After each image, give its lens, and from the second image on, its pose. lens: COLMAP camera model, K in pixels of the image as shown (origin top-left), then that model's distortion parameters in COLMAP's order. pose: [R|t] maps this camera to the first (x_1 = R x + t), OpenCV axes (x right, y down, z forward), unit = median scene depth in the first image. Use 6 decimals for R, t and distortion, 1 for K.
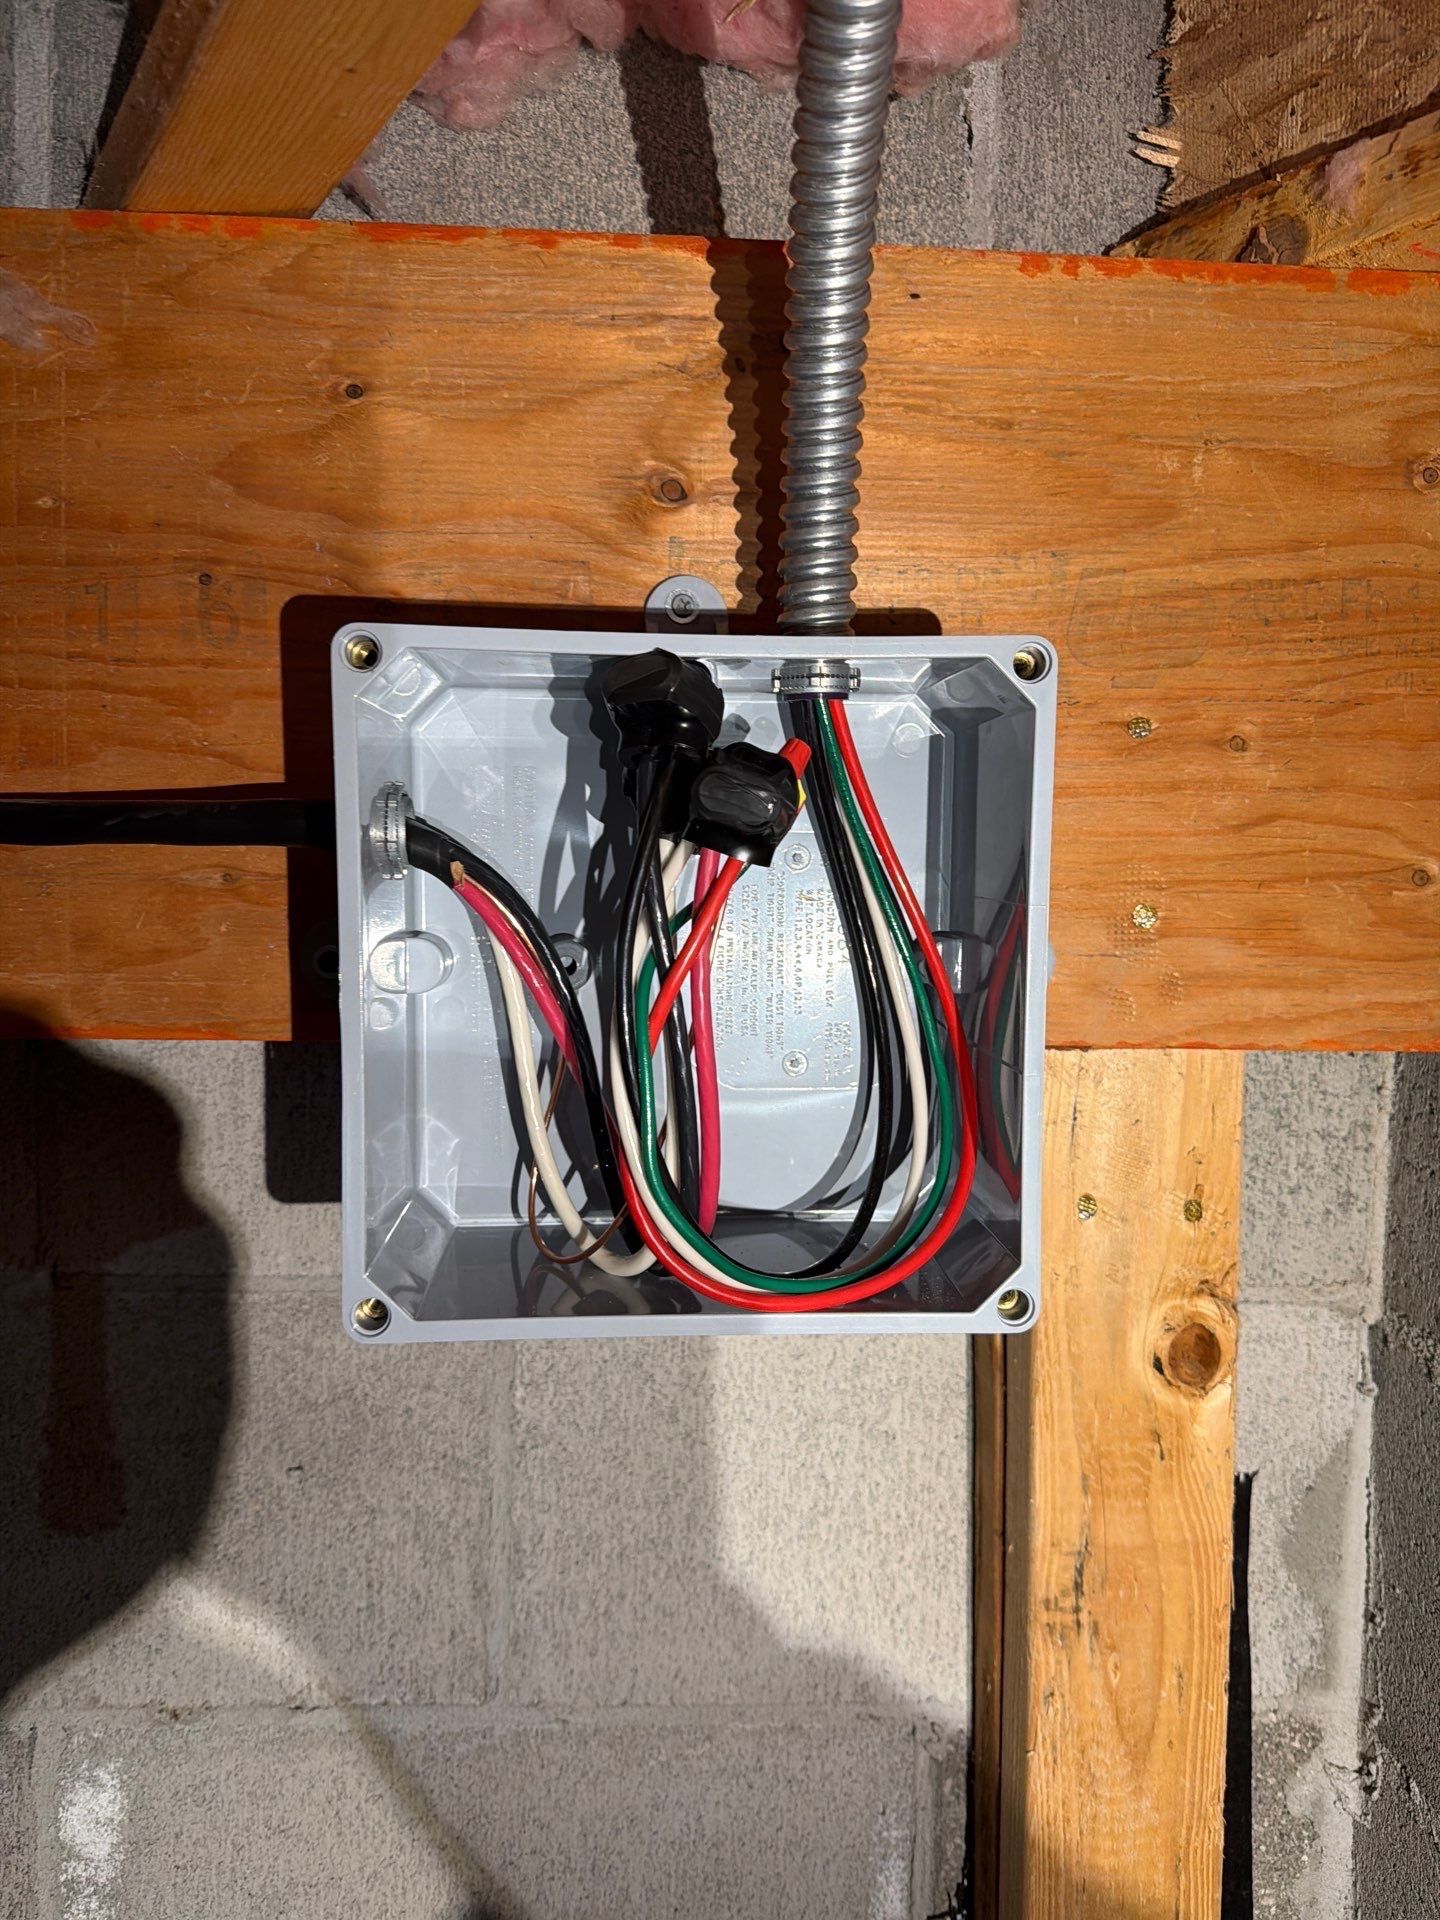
lens RADIAL K [[1386.8, 0, 711.7], [0, 1386.8, 960.3], [0, 0, 1]] dist [-0.069156, 0.039855]
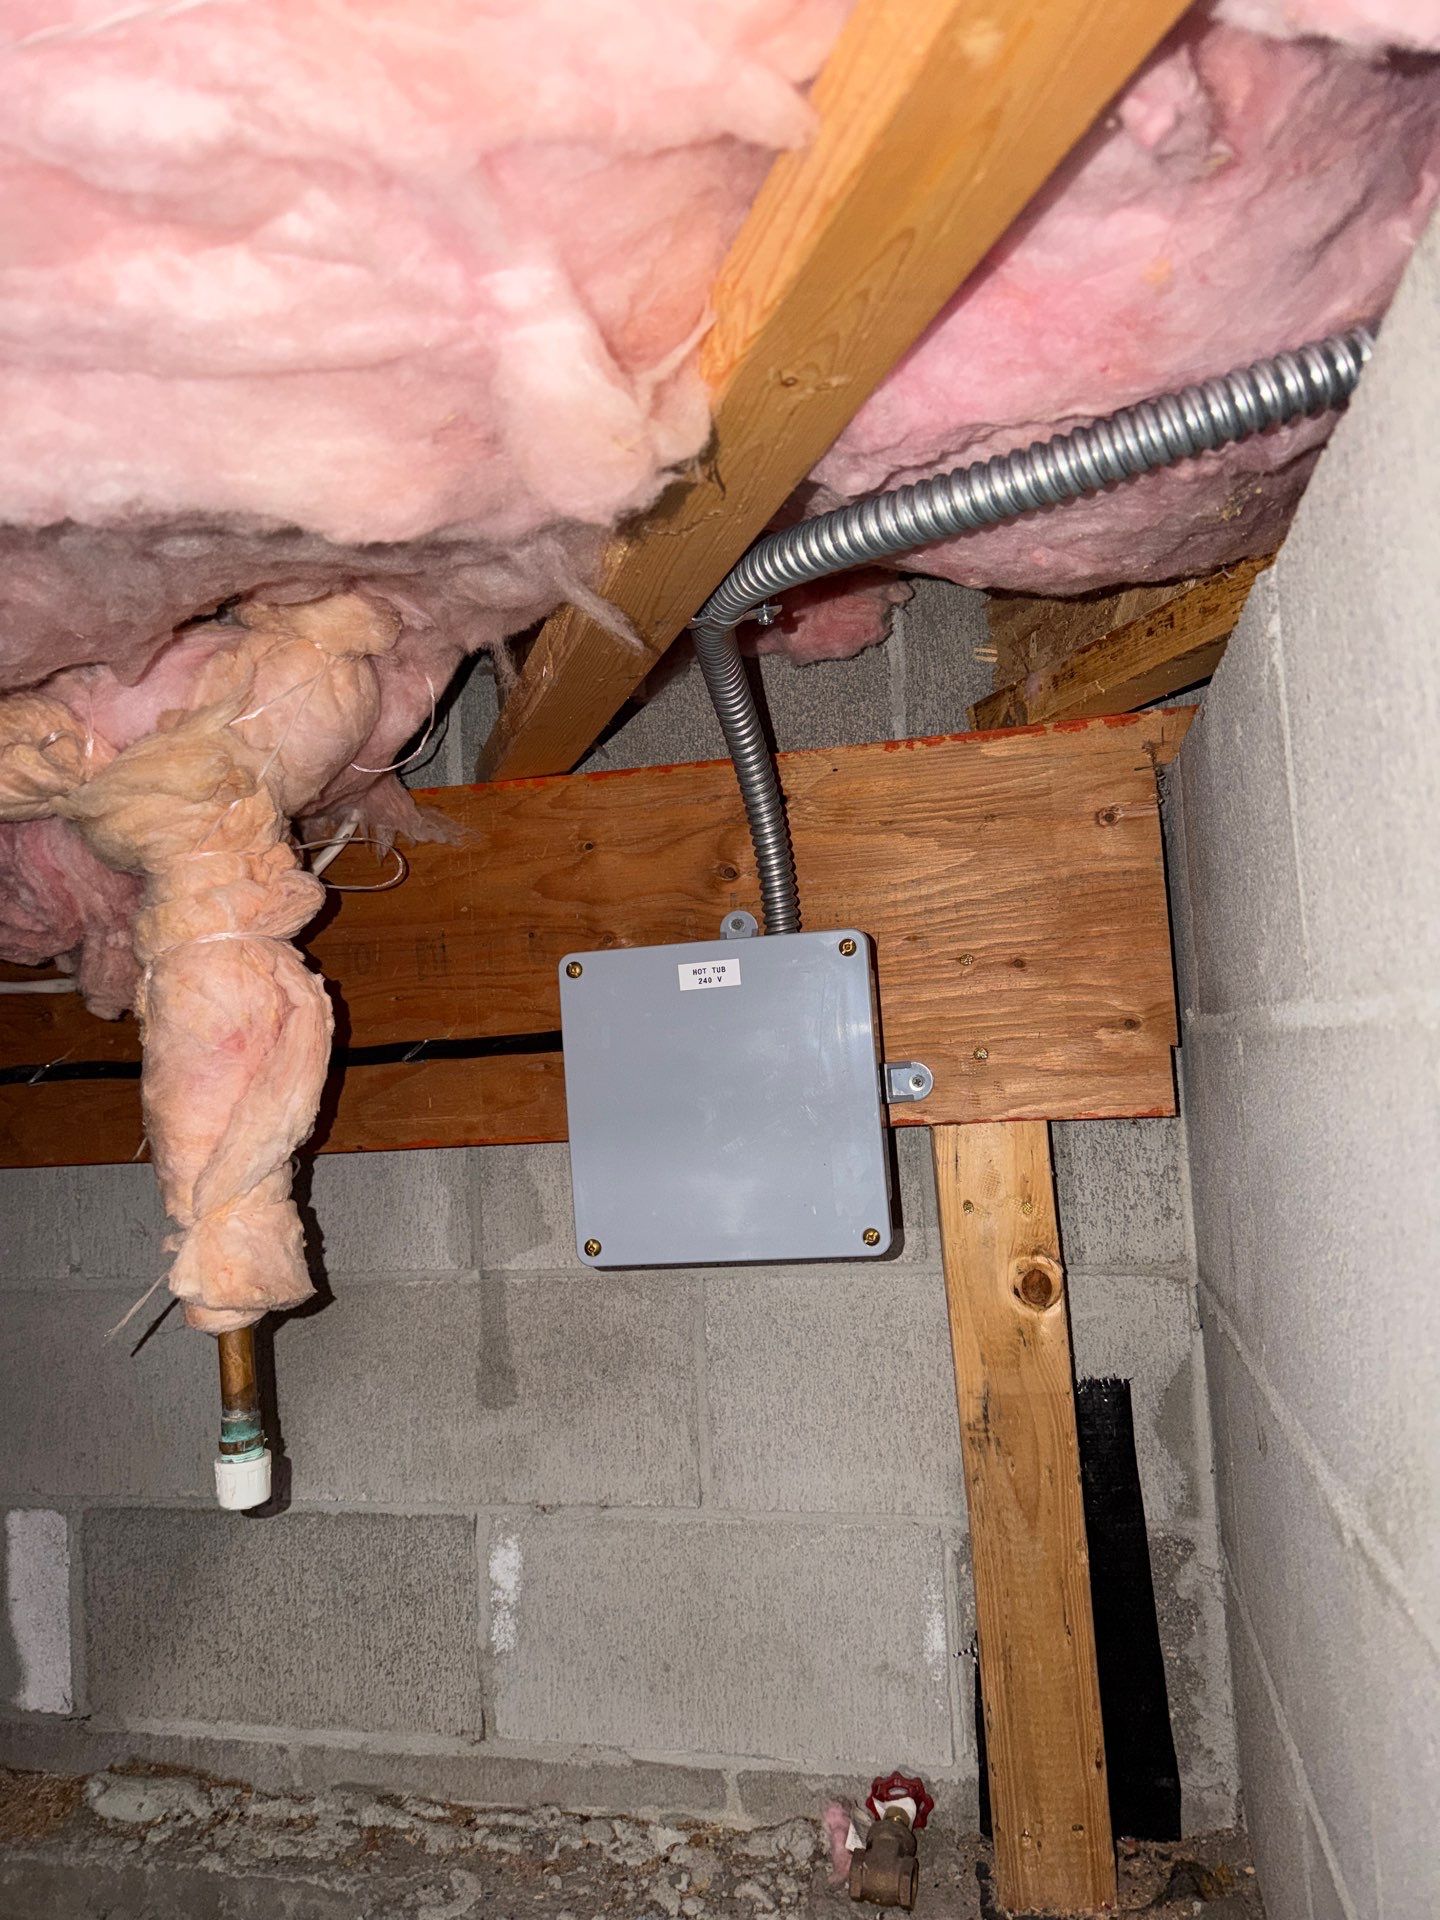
lens RADIAL K [[1386.8, 0, 711.7], [0, 1386.8, 960.3], [0, 0, 1]] dist [-0.069156, 0.039855]
pose [[0.954804, -0.090544, -0.283110, 0.446174], [0.049848, 0.987762, -0.147788, 0.092164], [0.293026, 0.126996, 0.947633, -0.859753]]
